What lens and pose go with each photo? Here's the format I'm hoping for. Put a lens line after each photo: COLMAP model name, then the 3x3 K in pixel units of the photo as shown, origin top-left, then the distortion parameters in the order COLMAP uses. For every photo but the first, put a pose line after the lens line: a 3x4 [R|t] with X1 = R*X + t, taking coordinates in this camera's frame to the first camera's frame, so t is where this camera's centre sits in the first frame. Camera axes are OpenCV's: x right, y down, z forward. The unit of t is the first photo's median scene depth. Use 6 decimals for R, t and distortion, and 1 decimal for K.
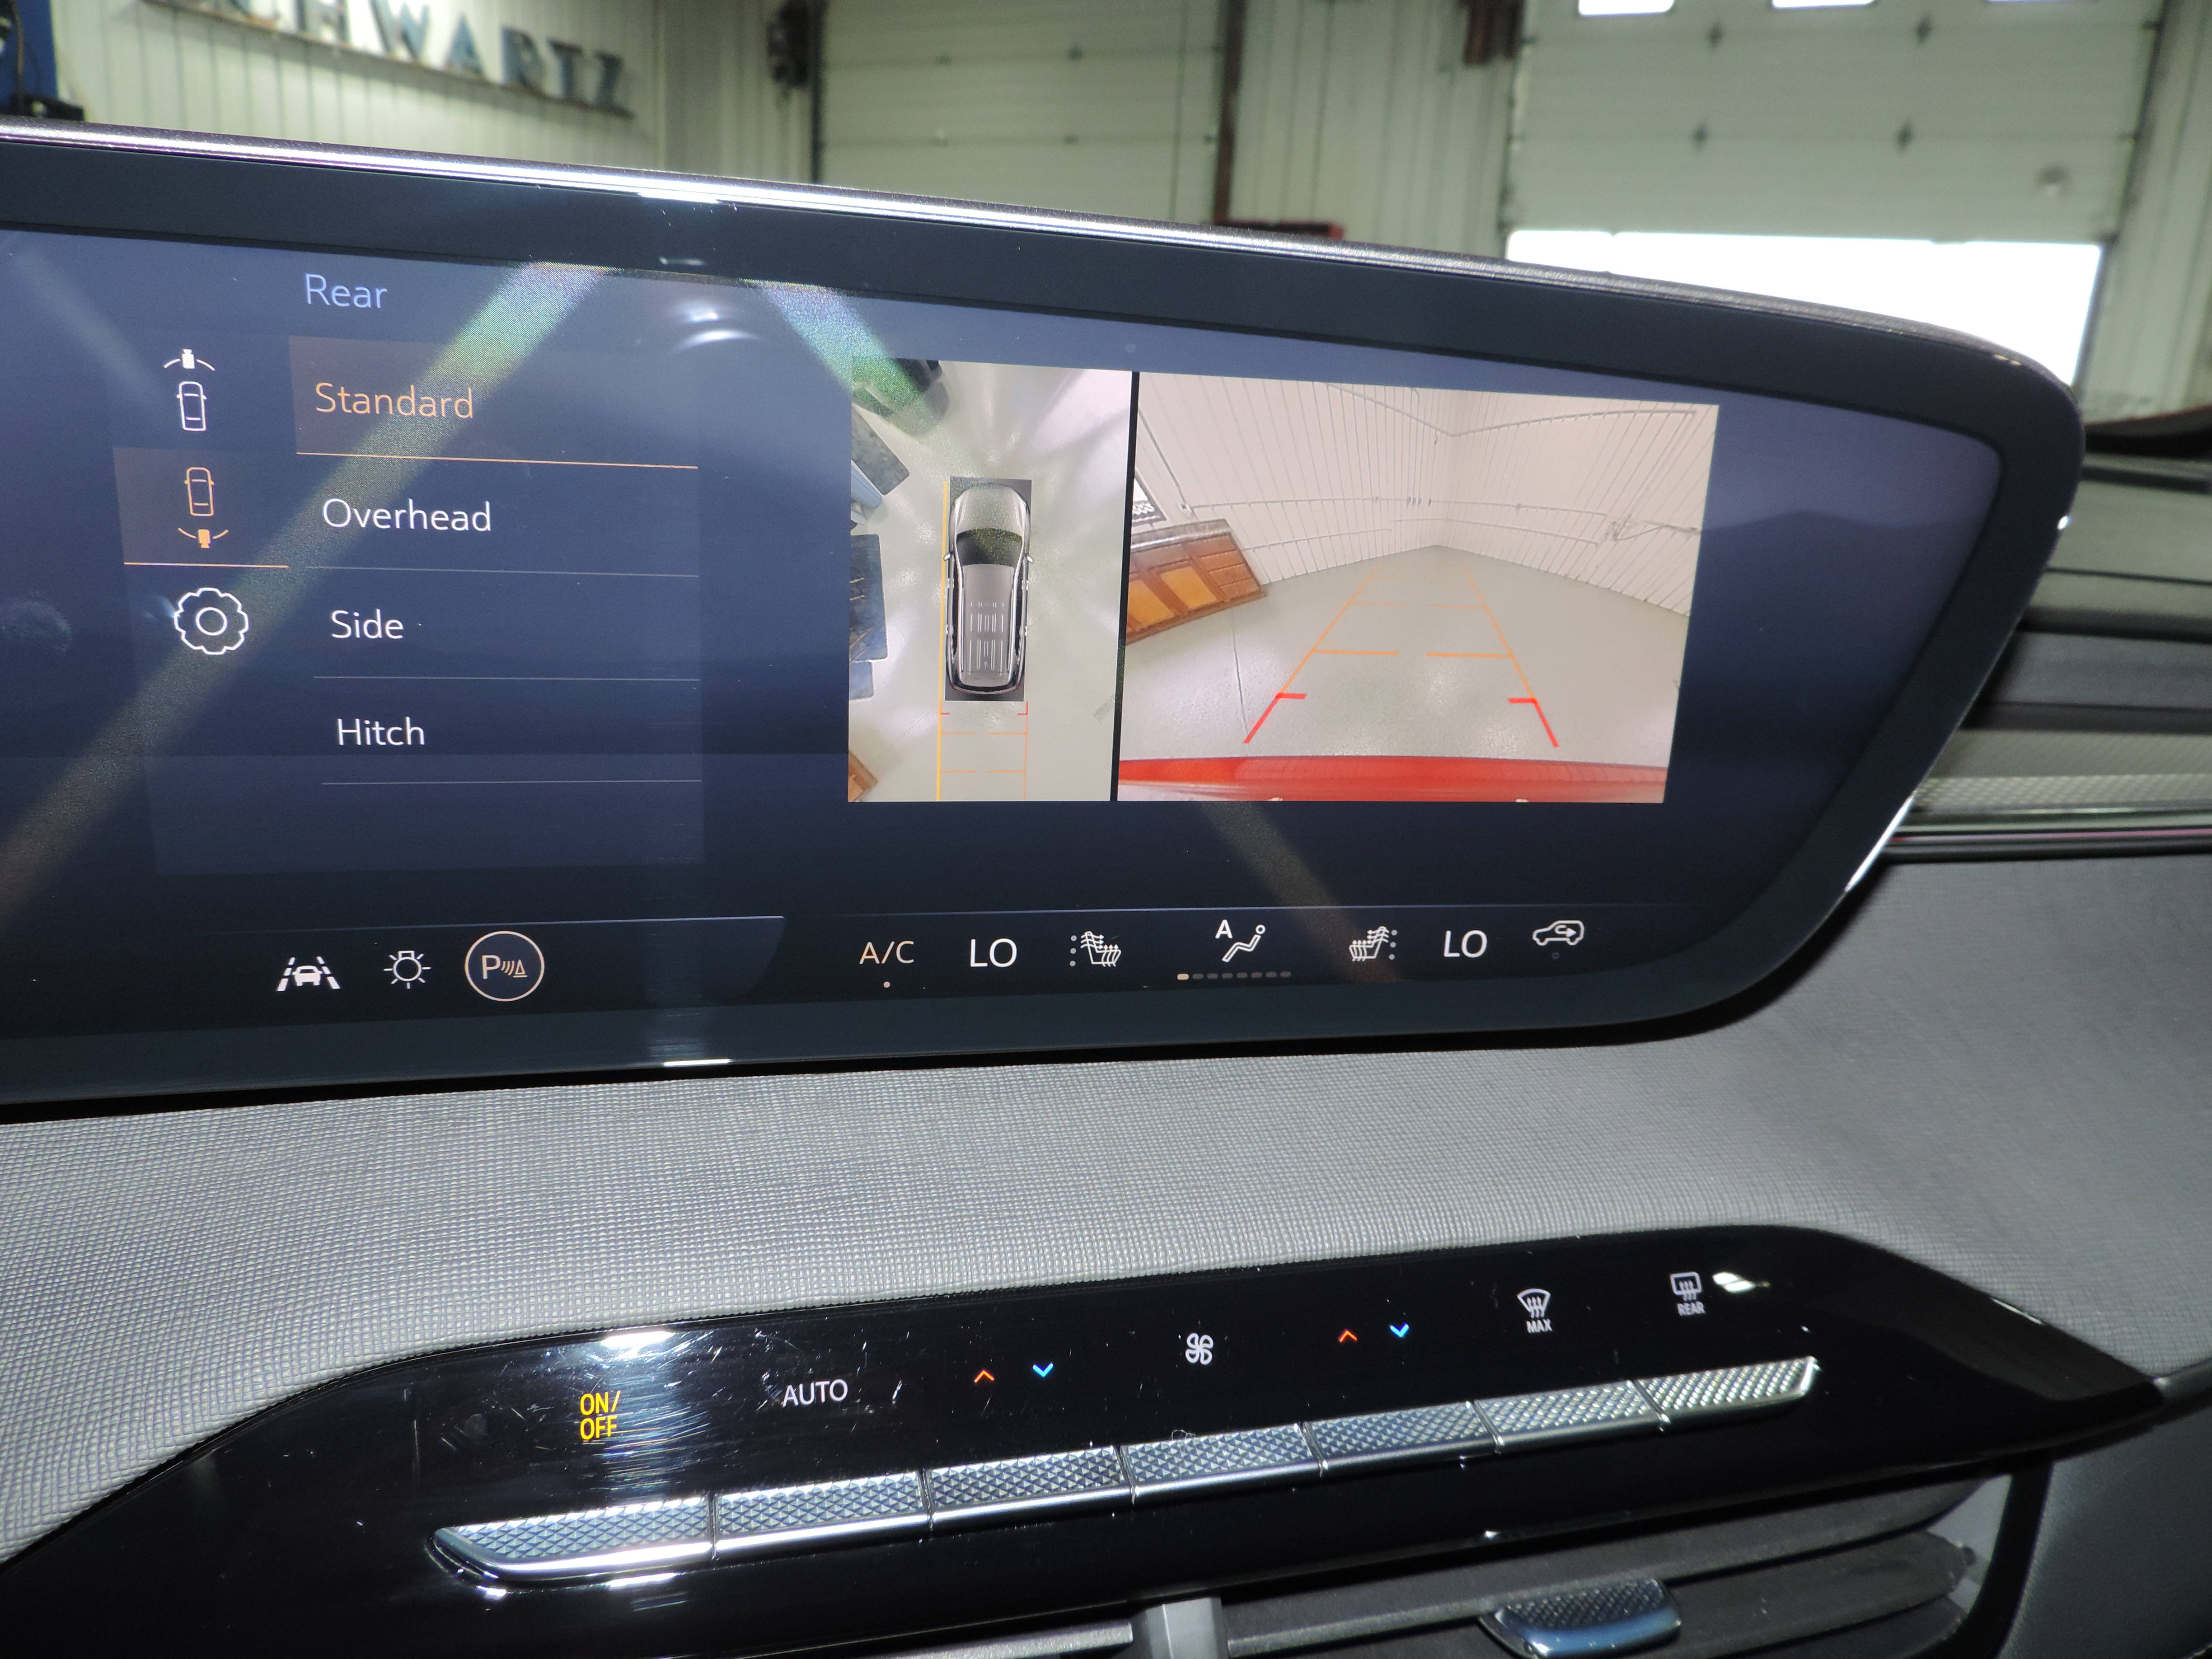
lens RADIAL K [[1577.7, 0, 1106.0], [0, 1577.7, 829.5], [0, 0, 1]] dist [-0.011149, -0.003965]
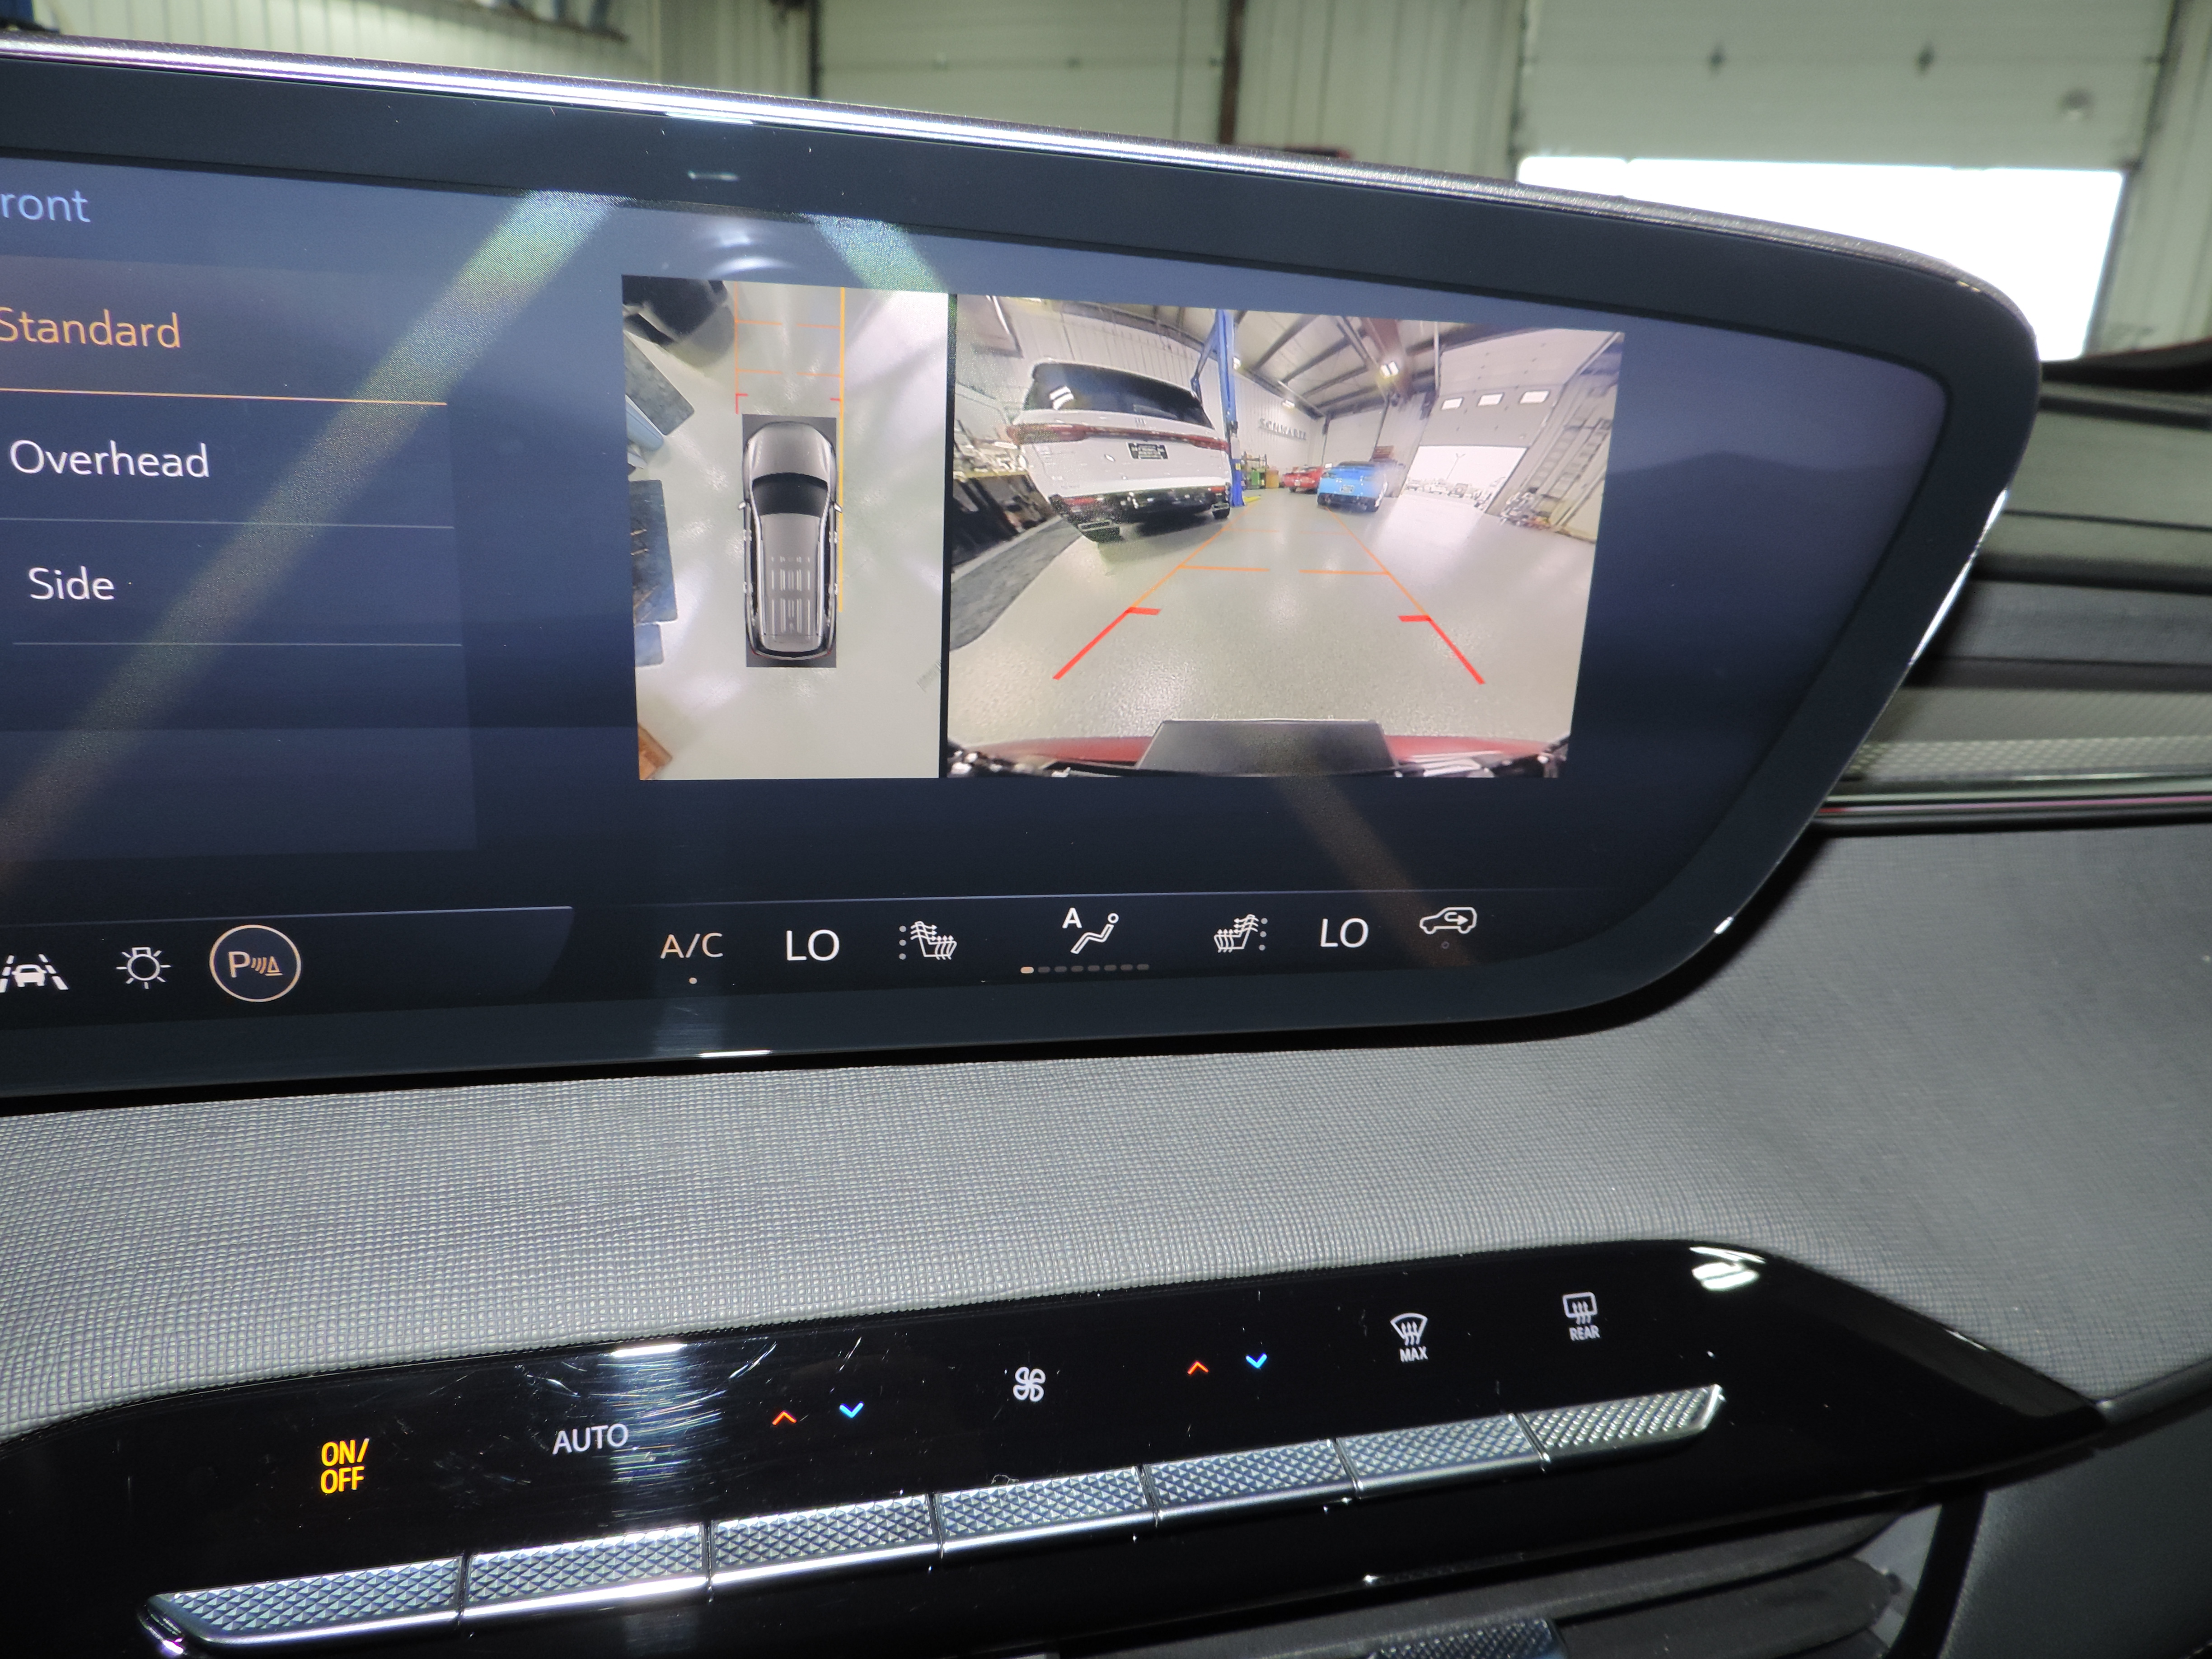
lens RADIAL K [[1568.4, 0, 1106.0], [0, 1568.4, 829.5], [0, 0, 1]] dist [-0.007614, -0.007674]
pose [[0.999979, 0.001966, -0.006214, 0.105438], [-0.001706, 0.999137, 0.041501, -0.026517], [0.006290, -0.041490, 0.999119, 0.108421]]
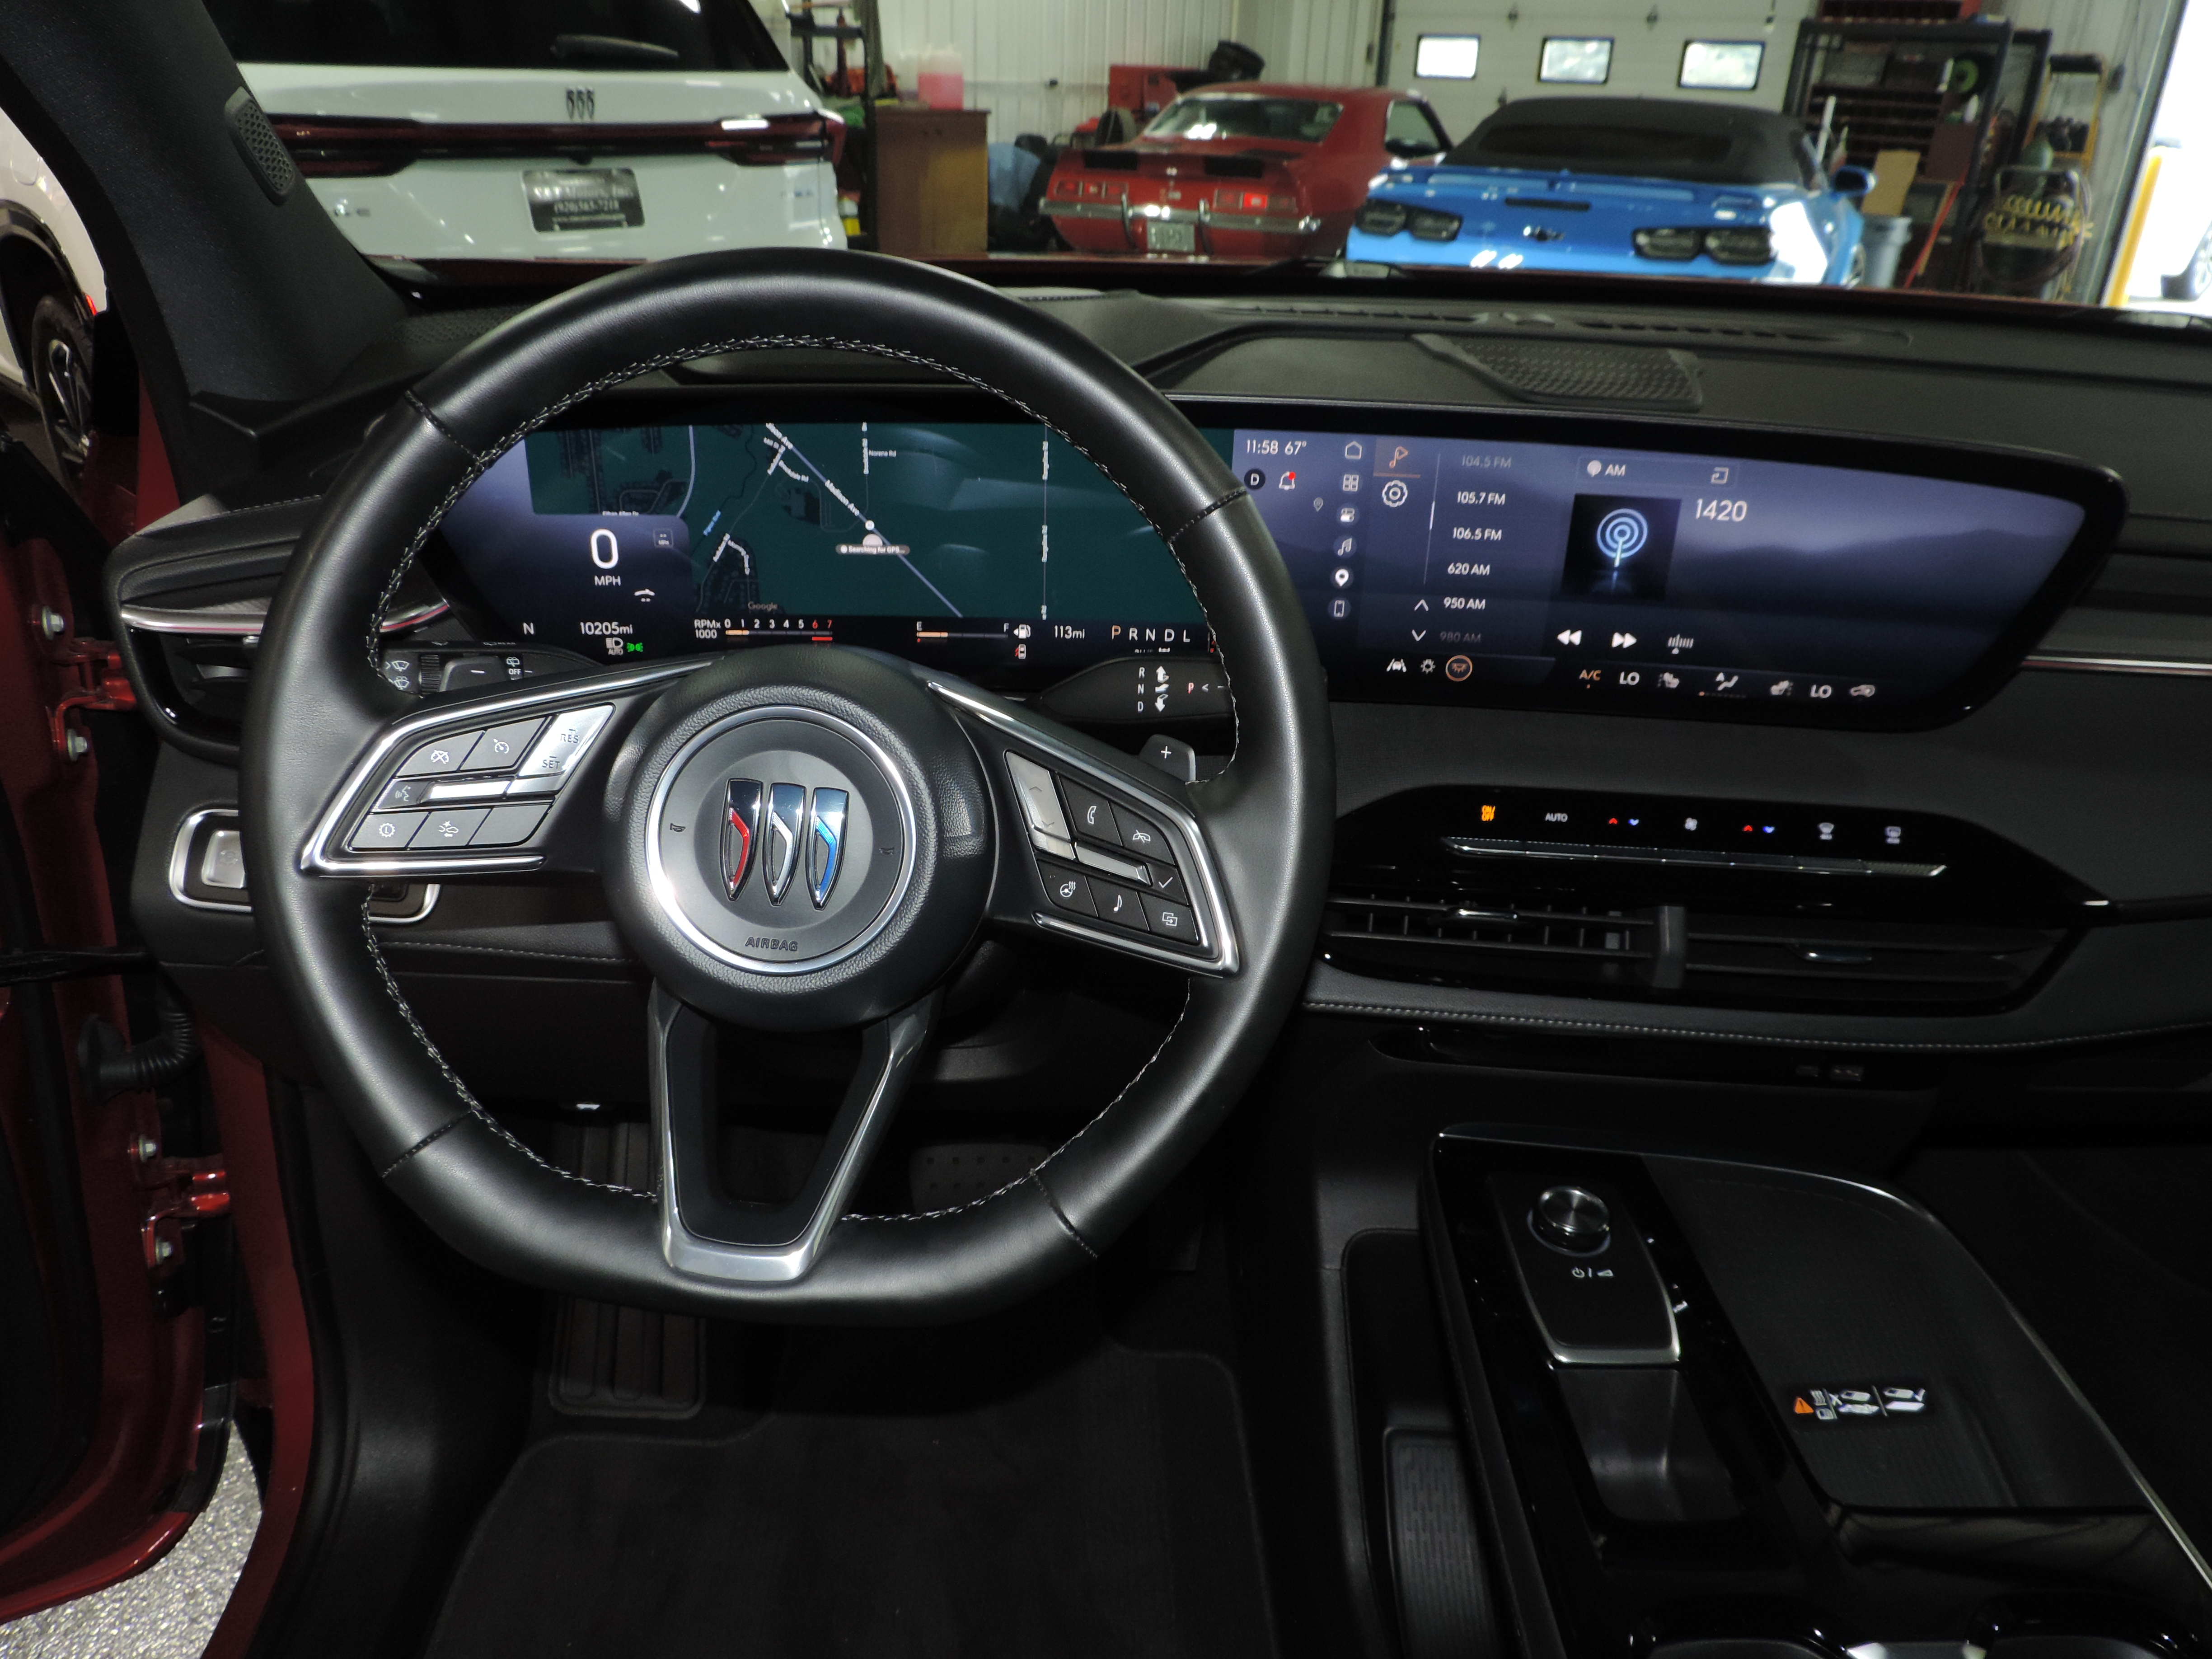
lens RADIAL K [[1586.0, 0, 1106.0], [0, 1586.0, 829.5], [0, 0, 1]] dist [-0.024129, 0.011328]
pose [[0.943463, 0.116705, -0.310255, -0.047803], [-0.059436, 0.980363, 0.188031, -0.130004], [0.326106, -0.158960, 0.931872, -1.945468]]
